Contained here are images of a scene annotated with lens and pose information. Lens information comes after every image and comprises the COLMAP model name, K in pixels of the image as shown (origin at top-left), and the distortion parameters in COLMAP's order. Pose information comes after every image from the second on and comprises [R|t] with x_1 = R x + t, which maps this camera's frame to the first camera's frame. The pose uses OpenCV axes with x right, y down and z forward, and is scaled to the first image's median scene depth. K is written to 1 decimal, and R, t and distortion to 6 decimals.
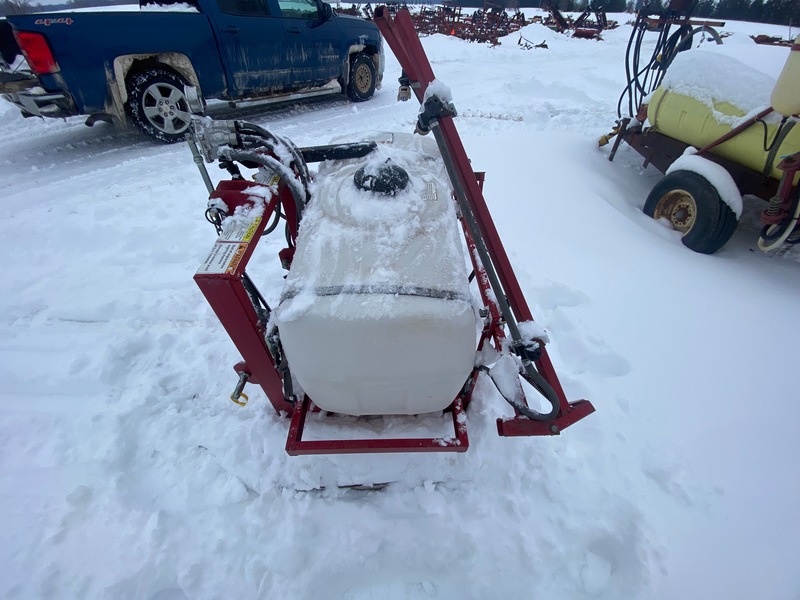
lens RADIAL K [[325.5, 0, 400.0], [0, 325.5, 300.0], [0, 0, 1]] dist [0.022467, -0.020955]
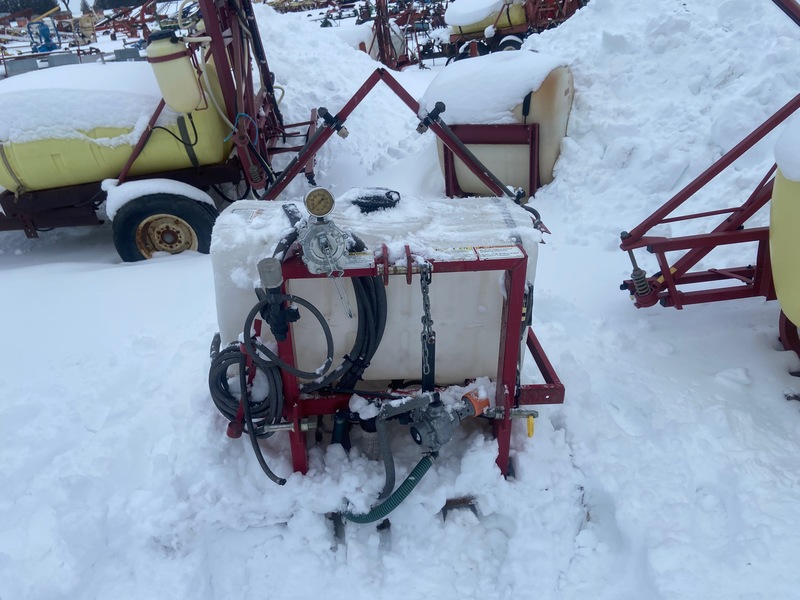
lens RADIAL K [[598.3, 0, 400.0], [0, 598.3, 300.0], [0, 0, 1]] dist [0.155056, -0.186926]
pose [[-0.038046, -0.465408, 0.884278, -0.551886], [0.734715, 0.586769, 0.340435, -0.217635], [-0.677308, 0.662645, 0.319618, 0.146587]]
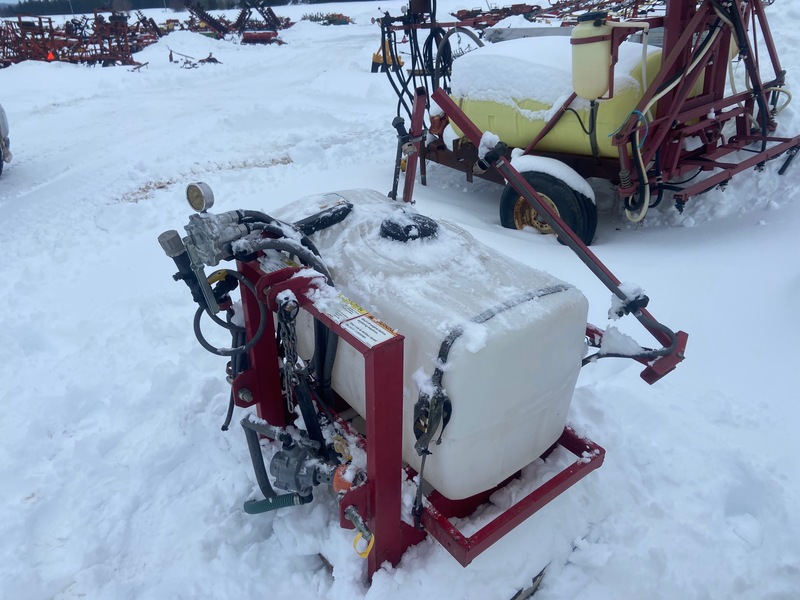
lens RADIAL K [[614.0, 0, 400.0], [0, 614.0, 300.0], [0, 0, 1]] dist [0.122831, -0.132276]
pose [[0.794814, -0.301628, 0.526585, -0.315508], [0.440578, 0.883538, -0.158906, 0.025784], [-0.417327, 0.358302, 0.835139, -0.120524]]
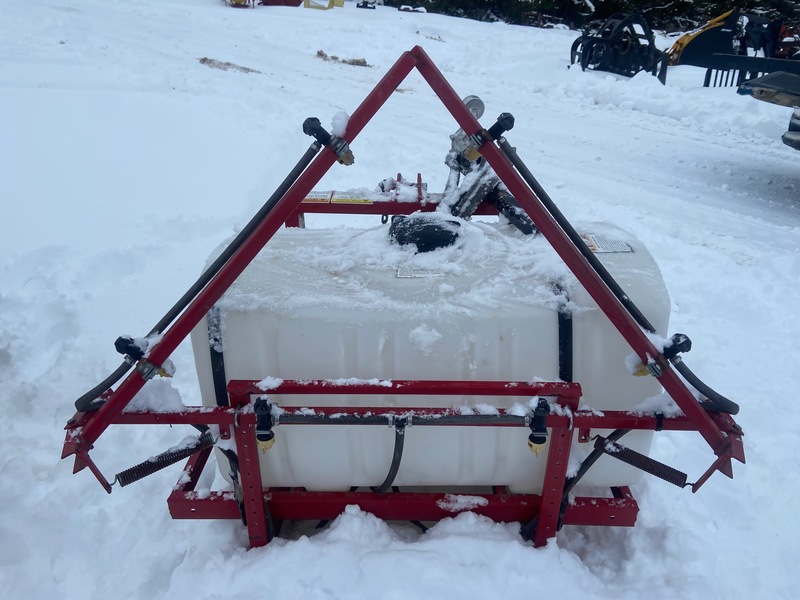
lens RADIAL K [[598.3, 0, 400.0], [0, 598.3, 300.0], [0, 0, 1]] dist [0.155056, -0.186926]
pose [[-0.035711, 0.464344, -0.884935, 0.359493], [-0.723106, 0.599214, 0.343600, -0.205590], [0.689814, 0.652172, 0.314371, 0.182279]]
